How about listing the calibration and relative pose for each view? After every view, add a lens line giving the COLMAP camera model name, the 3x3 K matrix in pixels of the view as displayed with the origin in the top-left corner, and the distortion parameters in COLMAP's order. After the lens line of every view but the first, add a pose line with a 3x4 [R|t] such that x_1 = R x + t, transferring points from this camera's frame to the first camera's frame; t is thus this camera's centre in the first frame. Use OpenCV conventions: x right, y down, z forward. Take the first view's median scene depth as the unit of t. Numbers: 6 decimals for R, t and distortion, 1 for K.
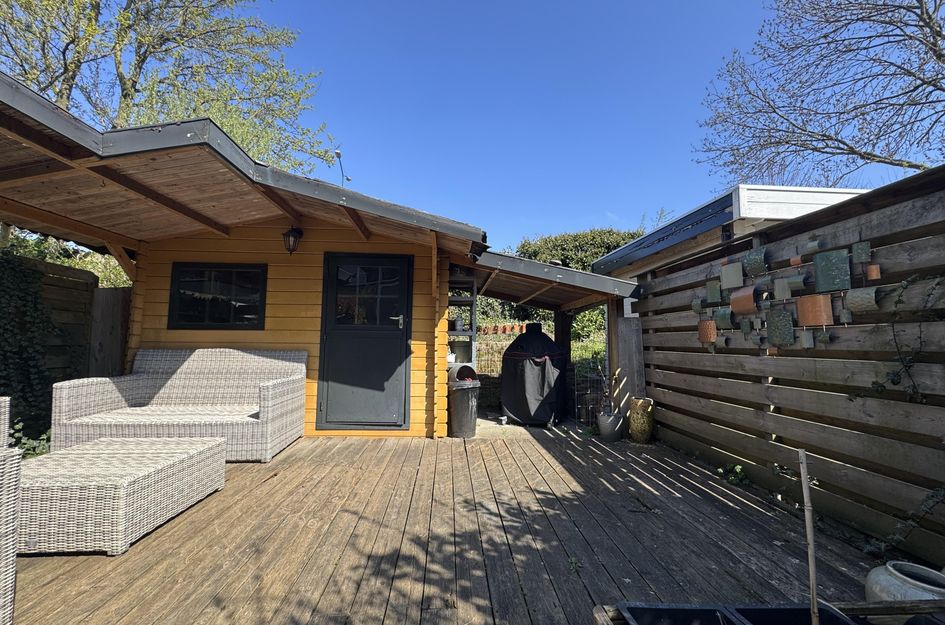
lens RADIAL K [[376.8, 0, 471.2], [0, 376.8, 311.8], [0, 0, 1]] dist [0.006204, -0.001128]
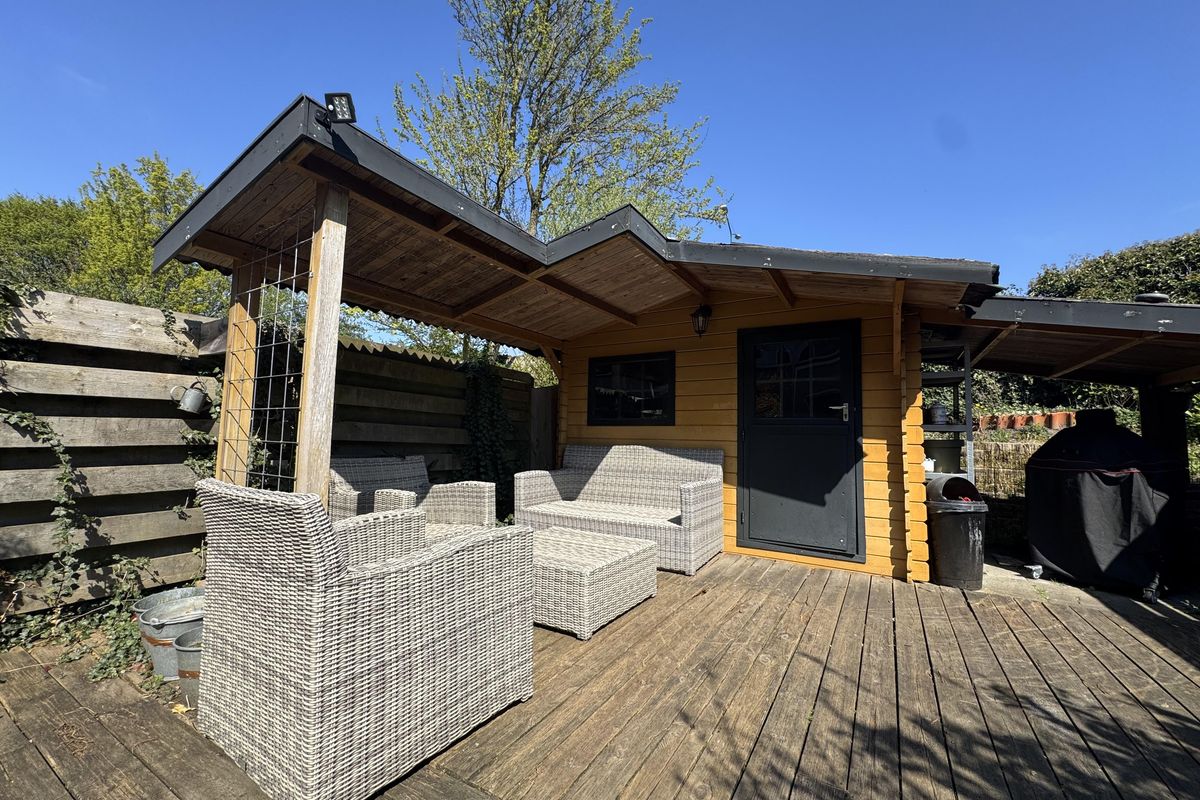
lens RADIAL K [[478.6, 0, 600.7], [0, 478.6, 400.3], [0, 0, 1]] dist [-0.001702, 0.000882]
pose [[0.826319, -0.038526, -0.561883, -0.061576], [0.035859, 0.999232, -0.015778, 0.000947], [0.562059, -0.007111, 0.827067, -0.030947]]
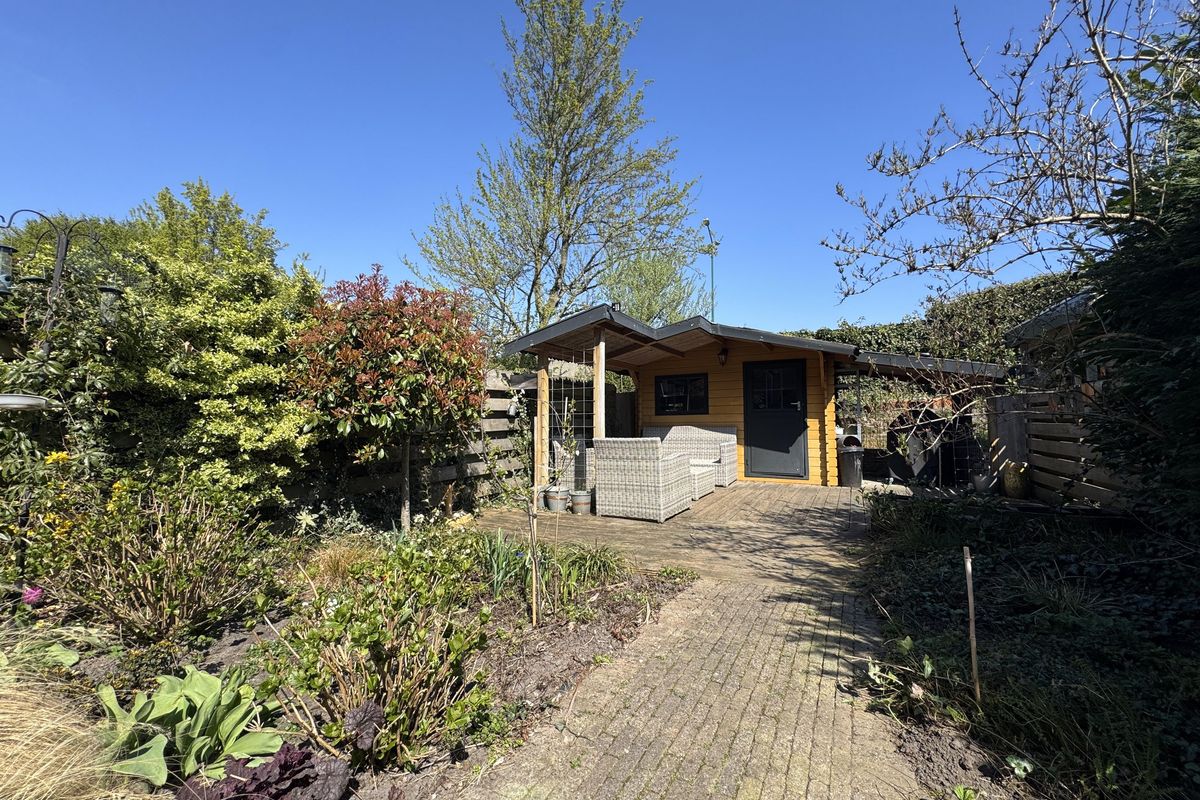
lens RADIAL K [[478.6, 0, 600.1], [0, 478.6, 401.4], [0, 0, 1]] dist [-0.001702, 0.000882]
pose [[0.851791, -0.042091, -0.522188, 0.134604], [0.060590, 0.997993, 0.018390, -0.076845], [0.520366, -0.047303, 0.852632, -1.045702]]
